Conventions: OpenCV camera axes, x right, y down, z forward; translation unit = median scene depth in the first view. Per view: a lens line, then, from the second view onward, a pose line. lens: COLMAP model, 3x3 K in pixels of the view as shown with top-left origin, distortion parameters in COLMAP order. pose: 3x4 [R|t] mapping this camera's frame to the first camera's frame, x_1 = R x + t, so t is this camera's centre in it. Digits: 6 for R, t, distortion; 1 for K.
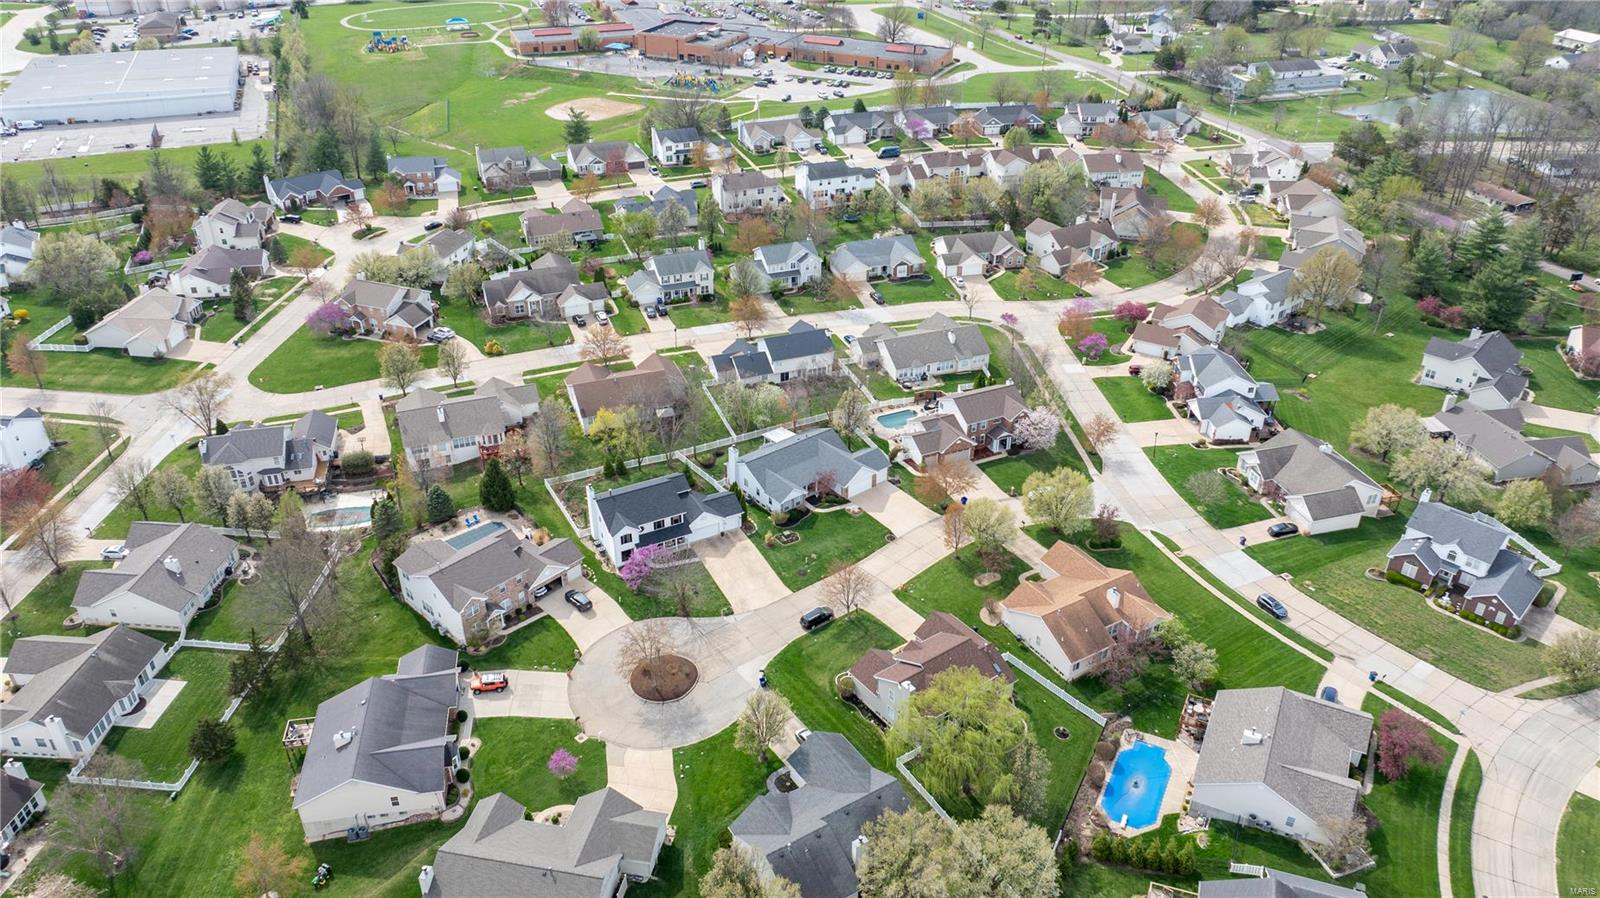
lens RADIAL K [[1147.5, 0, 802.4], [0, 1147.5, 424.3], [0, 0, 1]] dist [-0.016019, -0.004930]
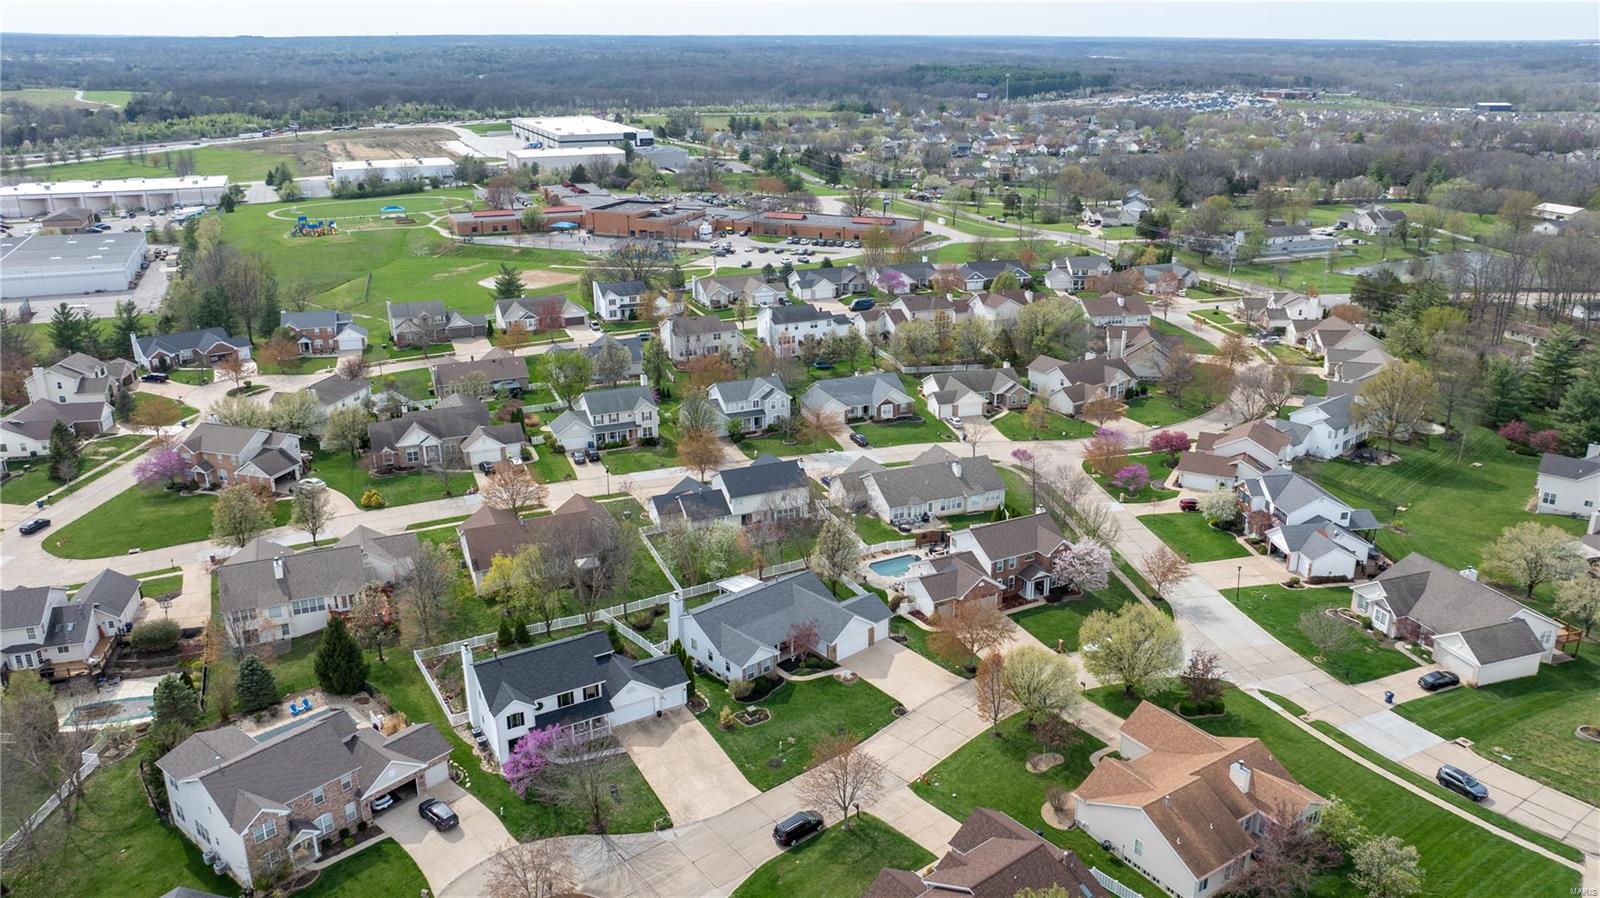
lens RADIAL K [[1164.1, 0, 817.2], [0, 1164.1, 444.7], [0, 0, 1]] dist [-0.017933, -0.005751]
pose [[0.998844, -0.024074, 0.041606, 0.000607], [0.031409, 0.982086, -0.185794, 0.052096], [-0.036387, 0.186886, 0.981707, 0.203449]]
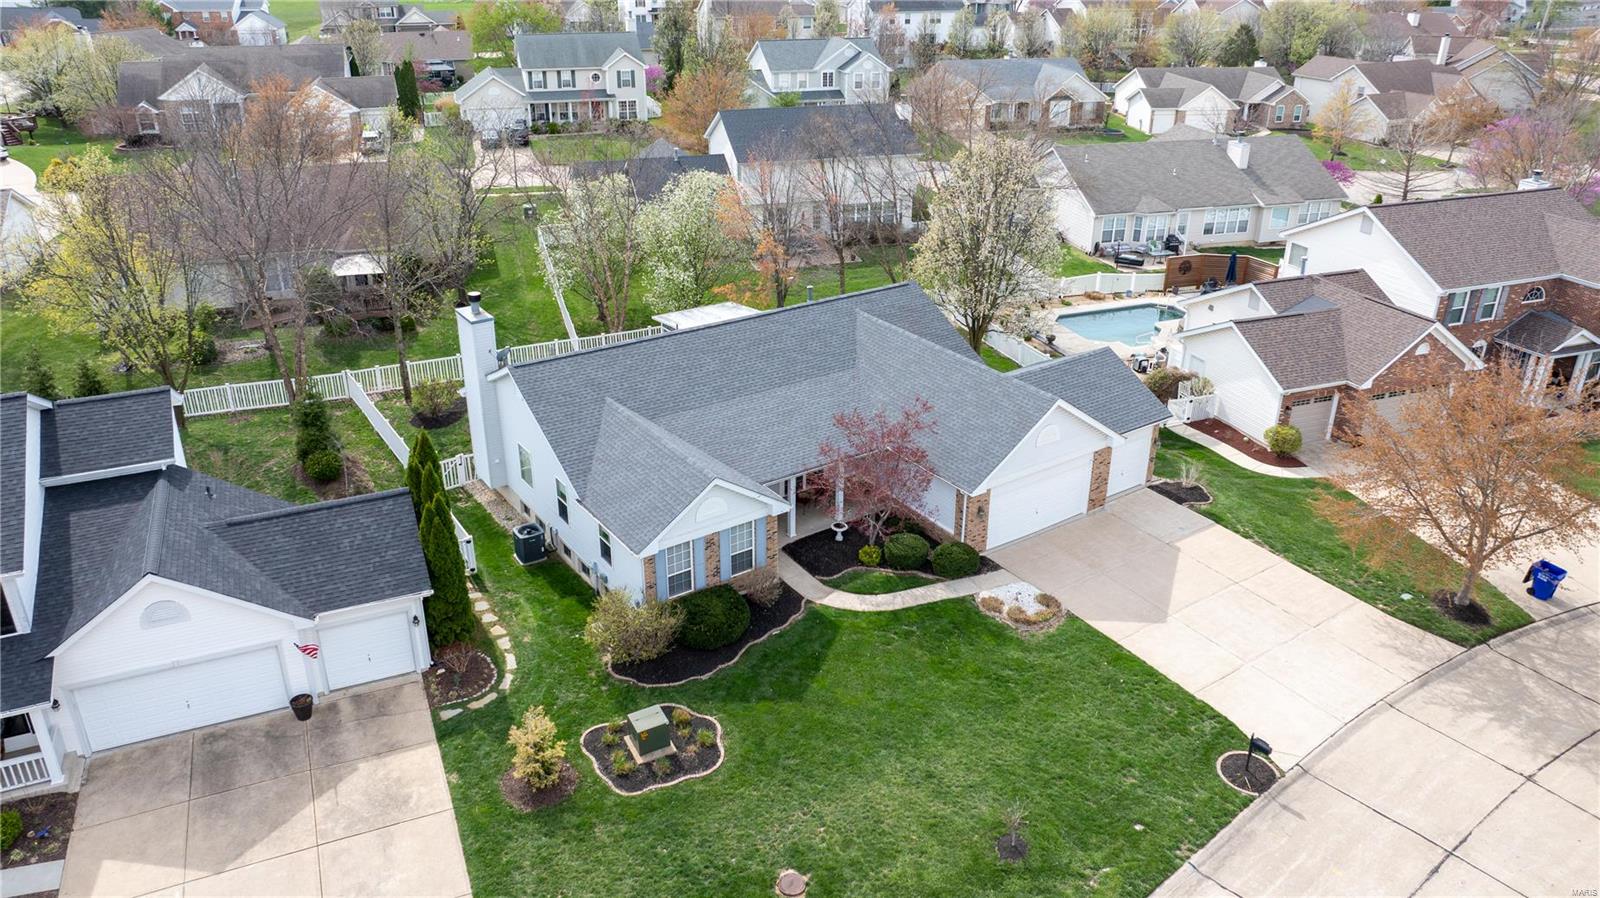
lens RADIAL K [[1147.5, 0, 802.4], [0, 1147.5, 424.3], [0, 0, 1]] dist [-0.016019, -0.004930]
pose [[0.997874, 0.029026, -0.058351, 0.013914], [-0.034593, 0.994705, -0.096778, 0.049514], [0.055233, 0.098591, 0.993594, 0.615844]]
